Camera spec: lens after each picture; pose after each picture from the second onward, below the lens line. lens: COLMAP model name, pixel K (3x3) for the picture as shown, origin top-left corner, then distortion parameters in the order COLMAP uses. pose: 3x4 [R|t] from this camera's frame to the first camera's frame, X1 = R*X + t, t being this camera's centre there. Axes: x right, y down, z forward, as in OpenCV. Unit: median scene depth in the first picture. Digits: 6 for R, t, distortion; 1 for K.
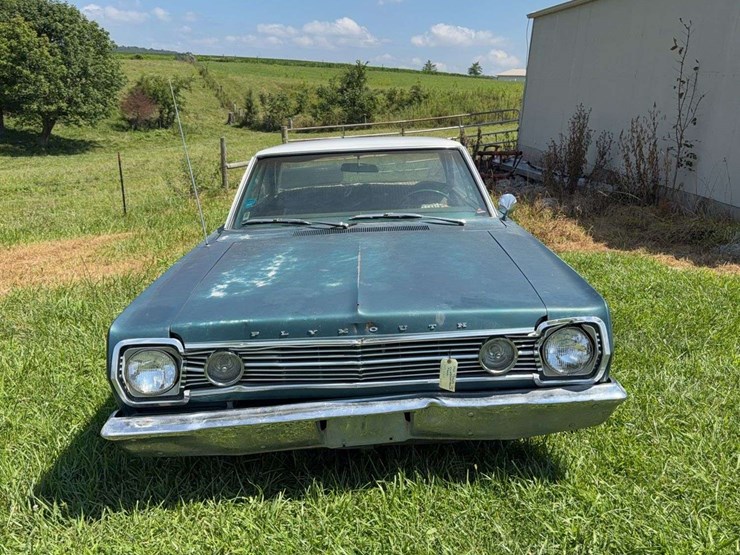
lens RADIAL K [[715.0, 0, 369.4], [0, 715.0, 273.1], [0, 0, 1]] dist [0.027626, 0.000000]
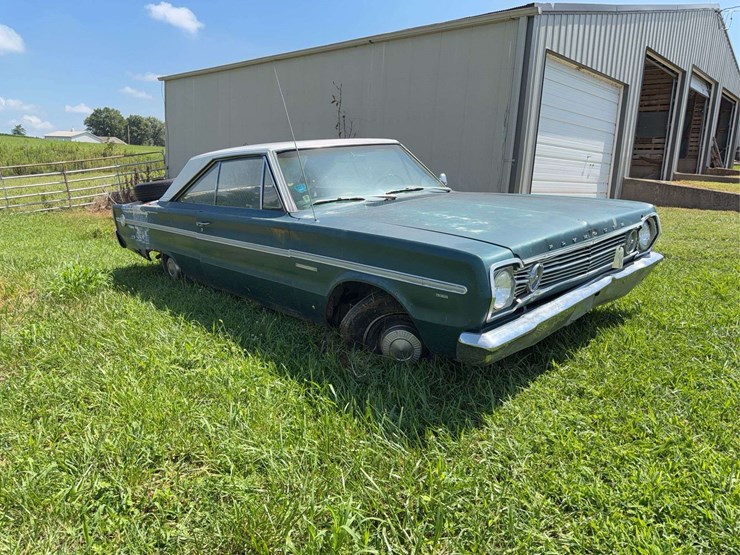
lens RADIAL K [[523.5, 0, 371.8], [0, 523.5, 280.2], [0, 0, 1]] dist [0.041794, -0.053353]
pose [[0.745931, -0.161915, 0.646043, -0.295160], [0.166791, 0.984504, 0.054162, 0.010532], [-0.644801, 0.067353, 0.761377, 0.131976]]
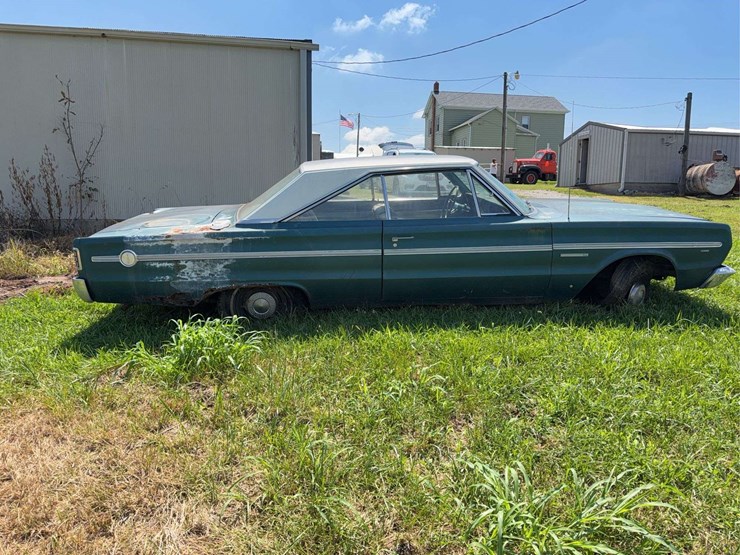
lens RADIAL K [[523.5, 0, 371.8], [0, 523.5, 271.7], [0, 0, 1]] dist [0.041794, -0.053353]
pose [[-0.068043, -0.187565, 0.979893, -0.523445], [0.230314, 0.952687, 0.198350, -0.098525], [-0.970735, 0.239179, -0.021625, 0.596050]]
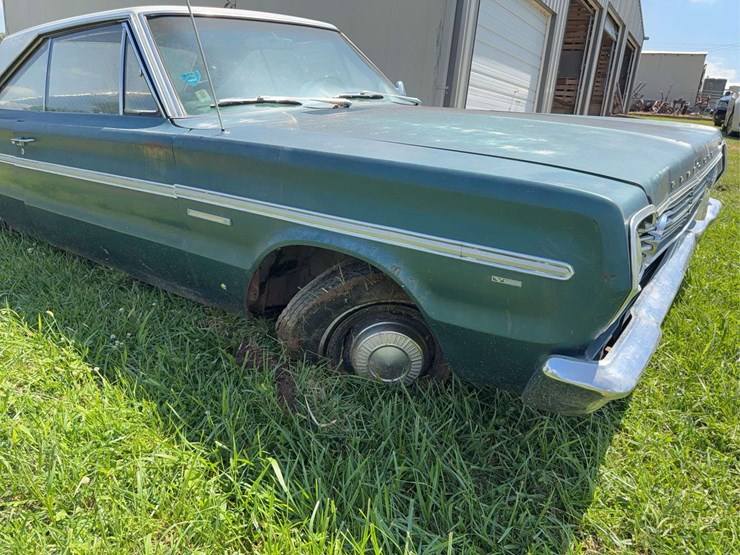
lens RADIAL K [[523.5, 0, 367.2], [0, 523.5, 283.2], [0, 0, 1]] dist [0.041794, -0.053353]
pose [[0.610918, -0.244771, 0.752905, -0.219454], [0.150744, 0.969571, 0.192893, 0.008838], [-0.777210, -0.004346, 0.629227, 0.254221]]
